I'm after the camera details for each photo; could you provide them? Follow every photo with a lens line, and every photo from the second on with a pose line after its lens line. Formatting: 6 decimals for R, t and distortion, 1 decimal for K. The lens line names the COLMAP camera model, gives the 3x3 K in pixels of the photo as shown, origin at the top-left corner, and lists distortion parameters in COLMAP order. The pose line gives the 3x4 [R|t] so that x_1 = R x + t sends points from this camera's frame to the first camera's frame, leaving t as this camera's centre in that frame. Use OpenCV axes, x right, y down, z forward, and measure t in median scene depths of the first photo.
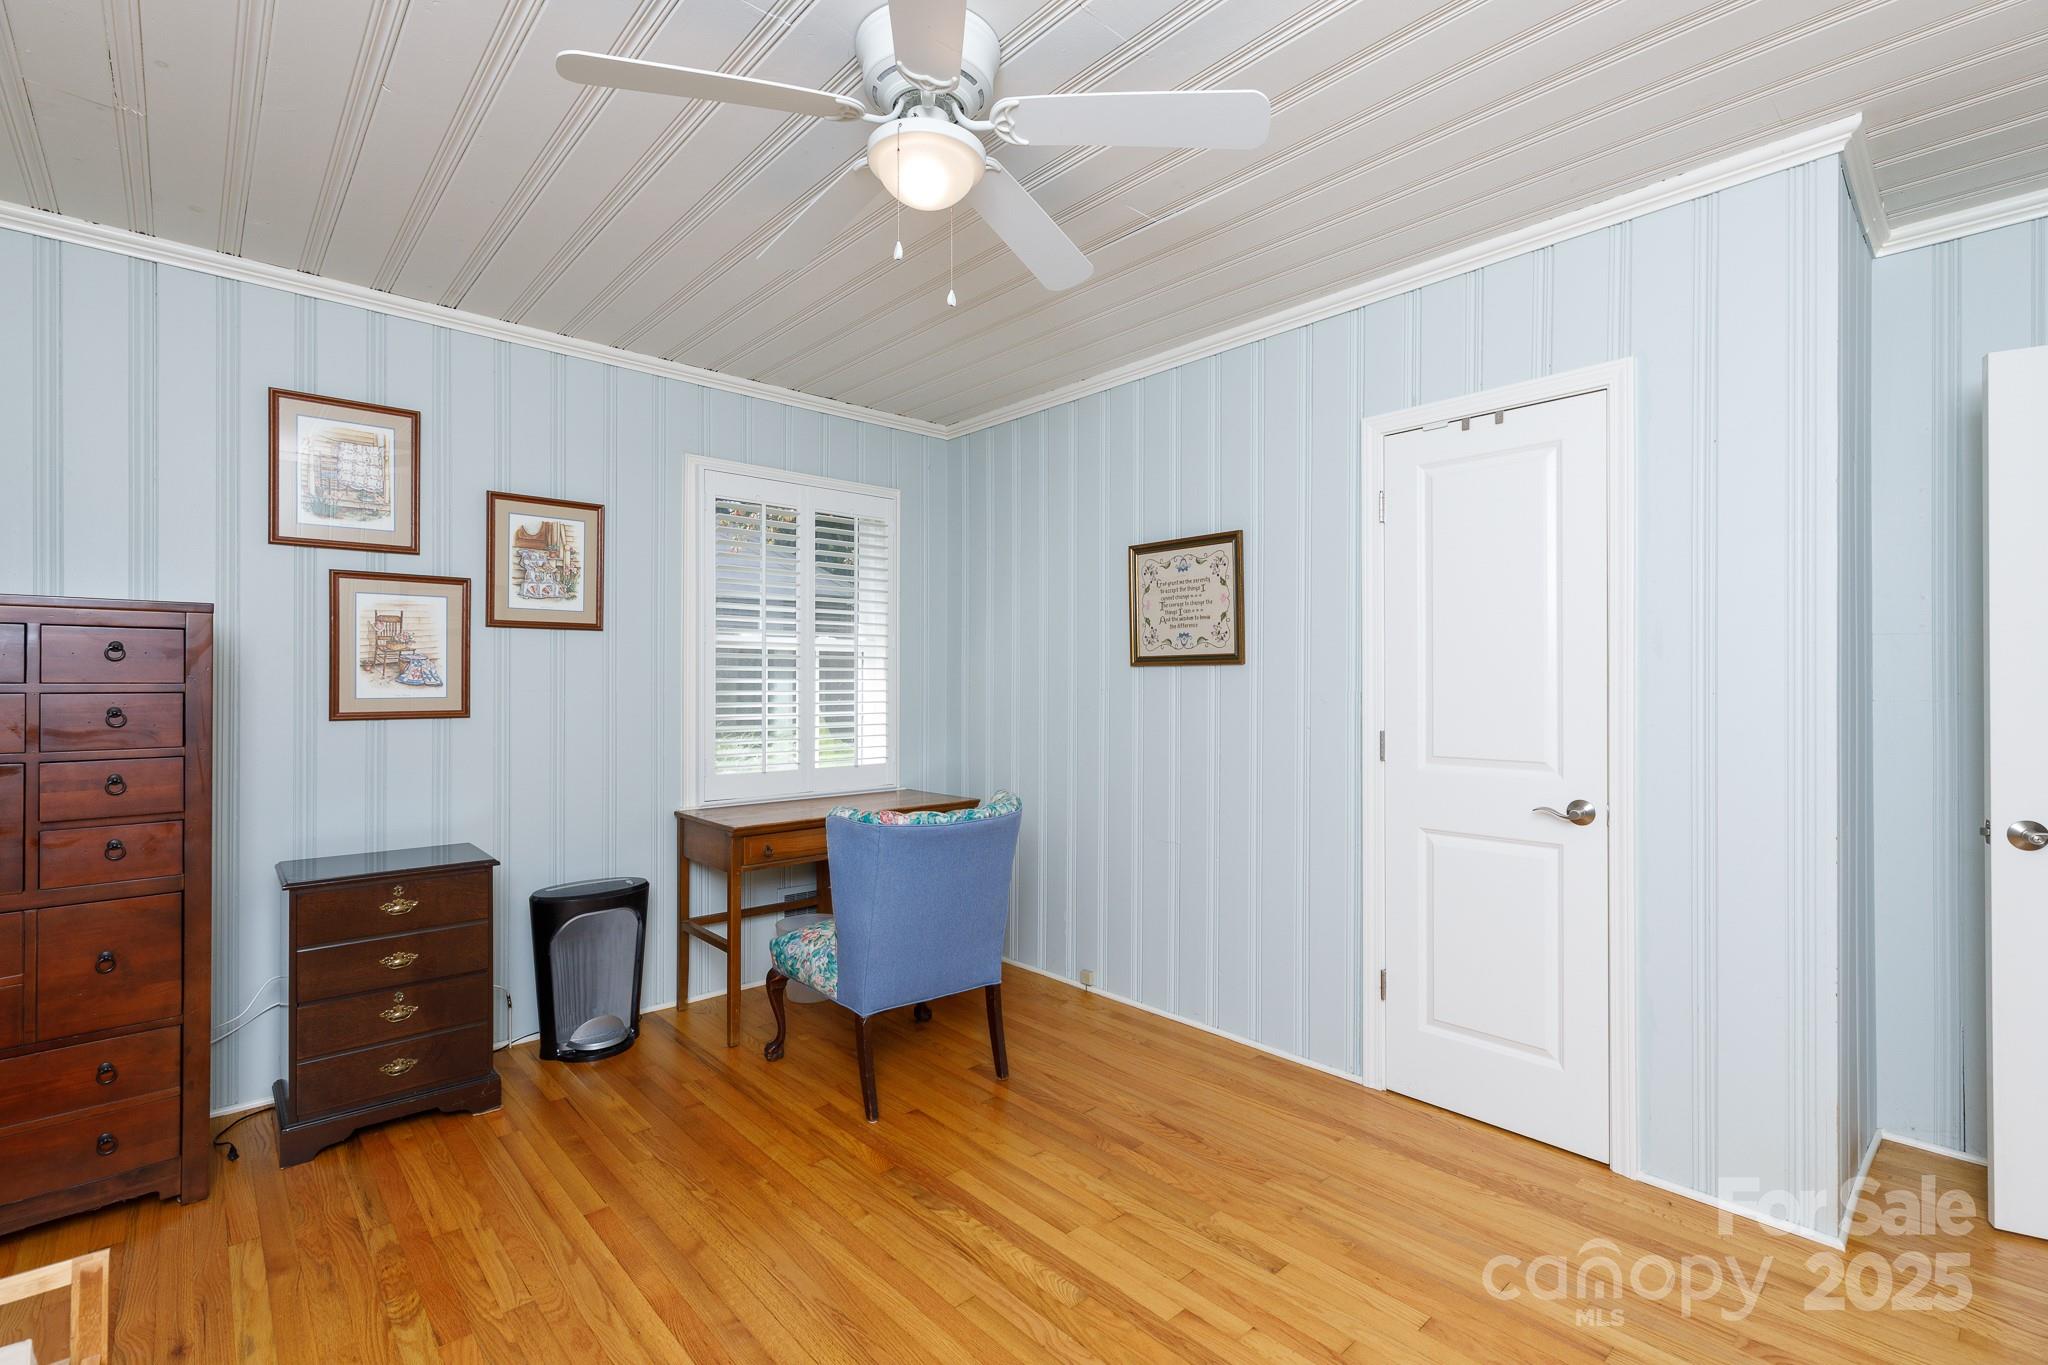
lens RADIAL K [[919.4, 0, 1026.7], [0, 919.4, 681.0], [0, 0, 1]] dist [-0.001350, 0.000015]
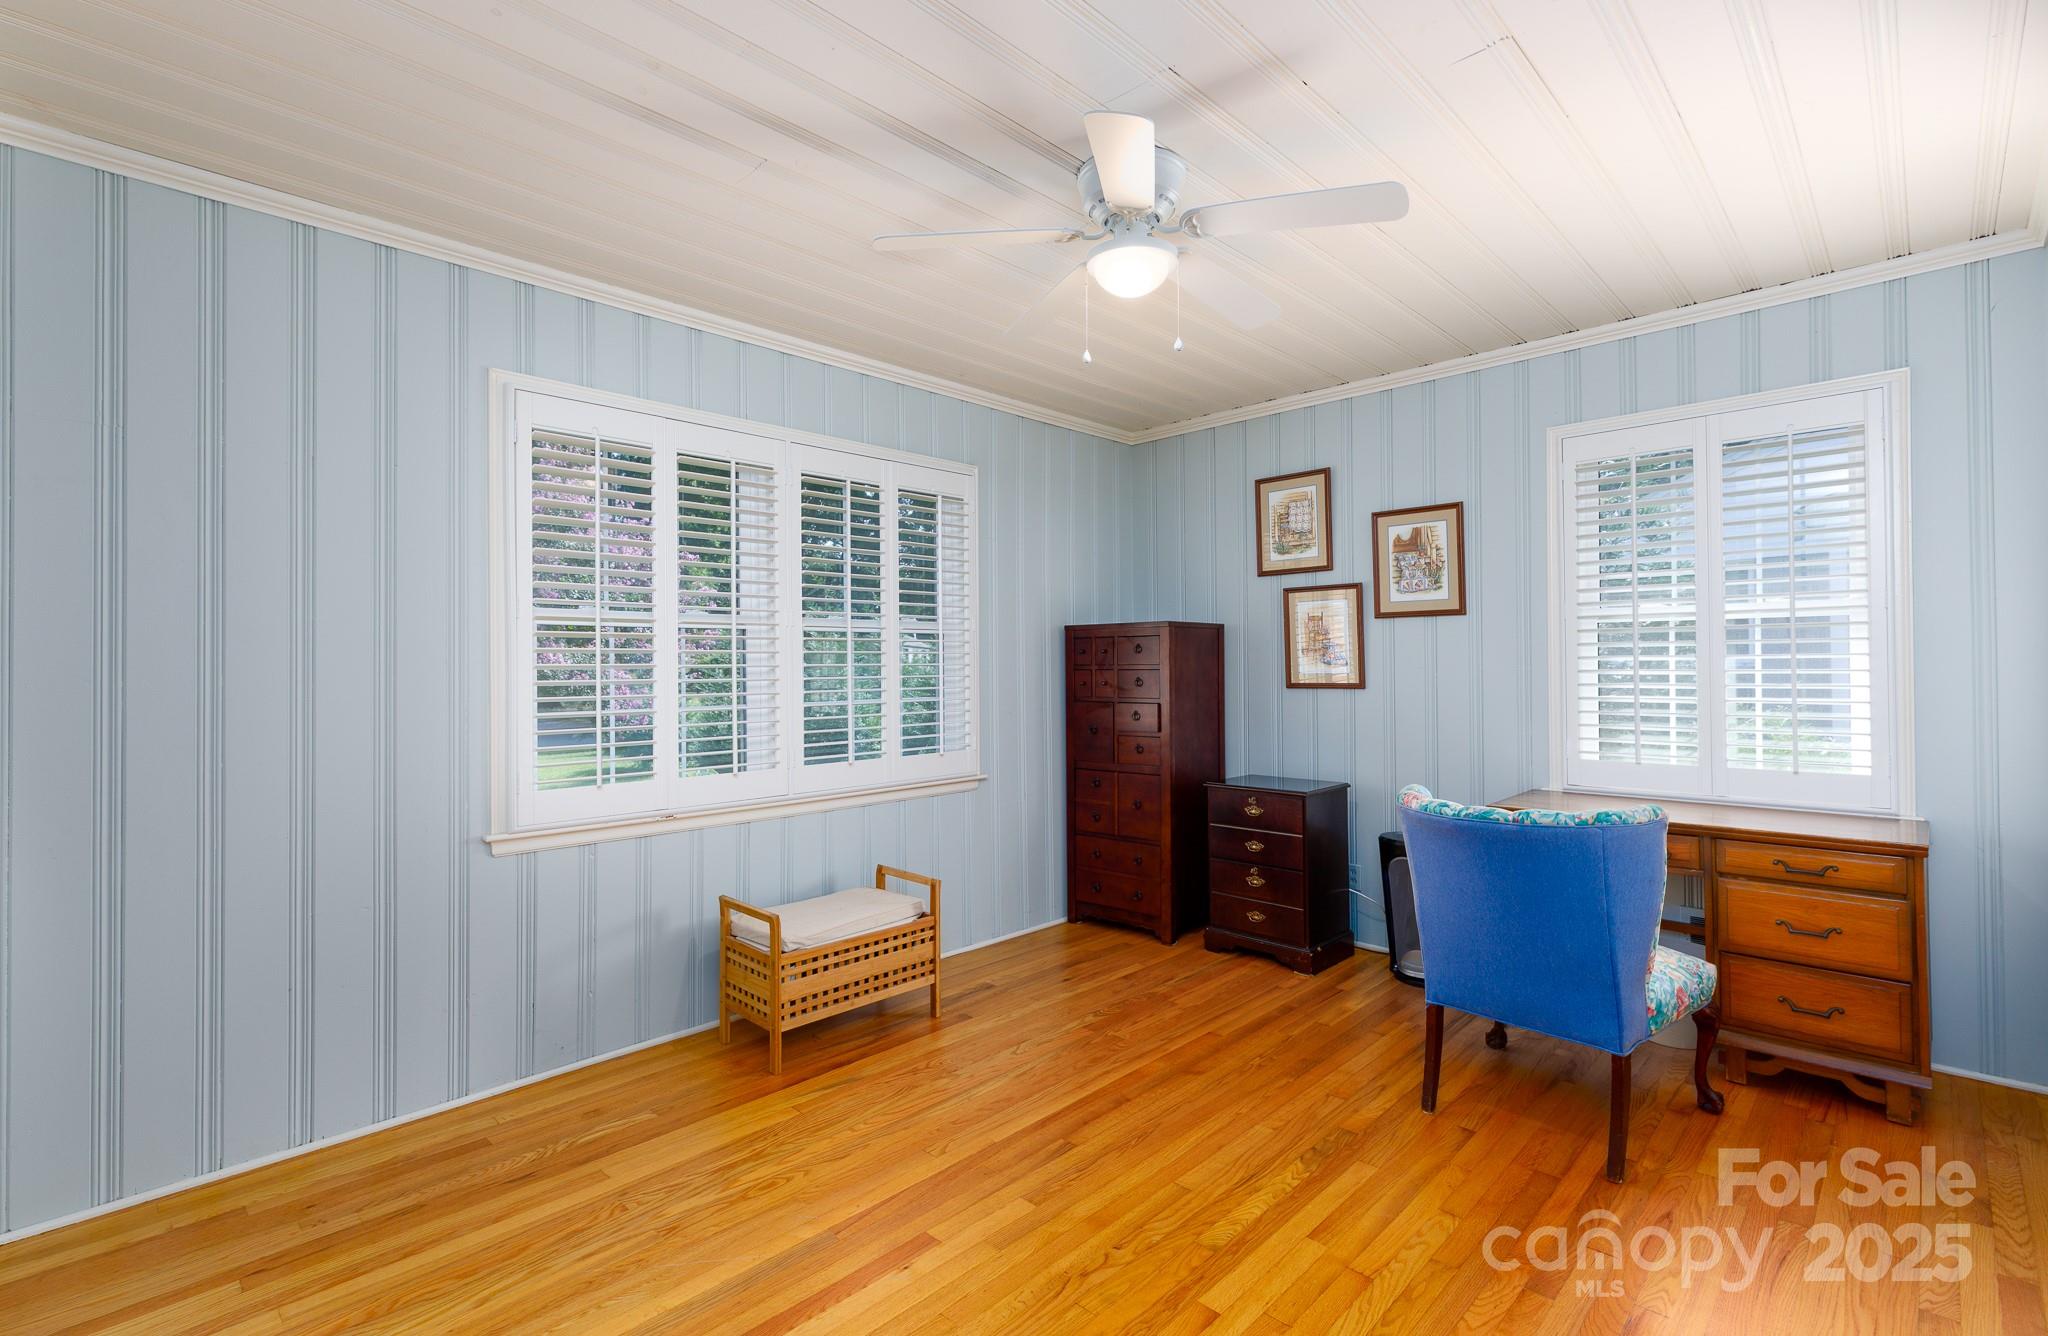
lens RADIAL K [[924.0, 0, 1027.2], [0, 924.0, 661.2], [0, 0, 1]] dist [-0.002625, -0.000058]
pose [[0.055456, -0.003051, -0.998456, 0.693490], [0.010939, 0.999937, -0.002448, -0.002140], [0.998401, -0.010787, 0.055486, 0.460094]]
